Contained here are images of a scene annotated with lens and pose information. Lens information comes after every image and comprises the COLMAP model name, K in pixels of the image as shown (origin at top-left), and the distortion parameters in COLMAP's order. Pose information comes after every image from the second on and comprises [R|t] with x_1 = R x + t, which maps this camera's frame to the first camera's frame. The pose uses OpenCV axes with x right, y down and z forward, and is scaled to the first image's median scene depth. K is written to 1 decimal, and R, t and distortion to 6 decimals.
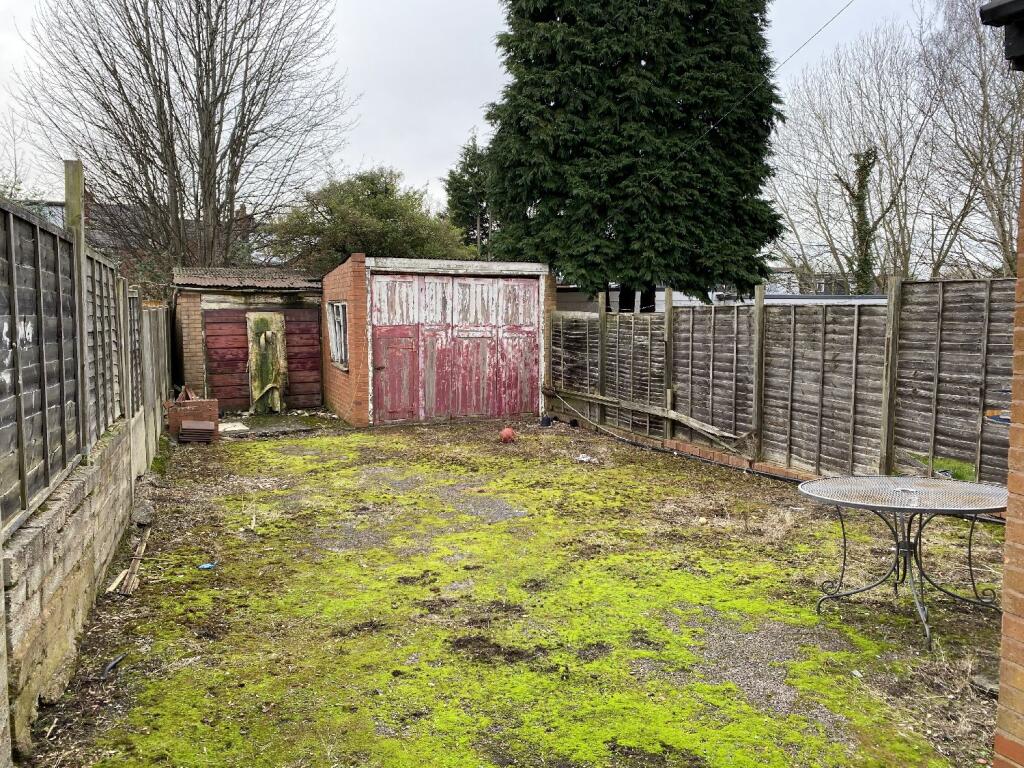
lens RADIAL K [[785.1, 0, 512.0], [0, 785.1, 384.0], [0, 0, 1]] dist [0.031639, -0.005897]
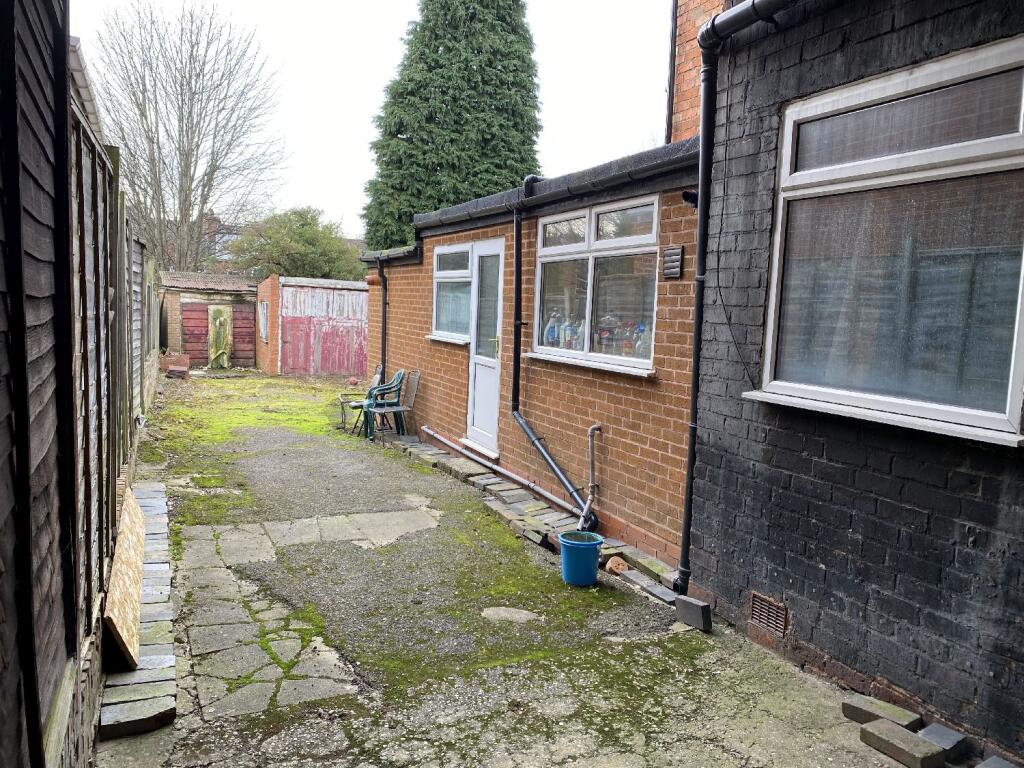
lens RADIAL K [[785.1, 0, 512.0], [0, 785.1, 384.0], [0, 0, 1]] dist [0.031639, -0.005897]
pose [[0.998439, 0.038970, 0.040006, 0.227286], [-0.039024, 0.999238, 0.000566, 0.045590], [-0.039953, -0.002126, 0.999199, -0.643177]]
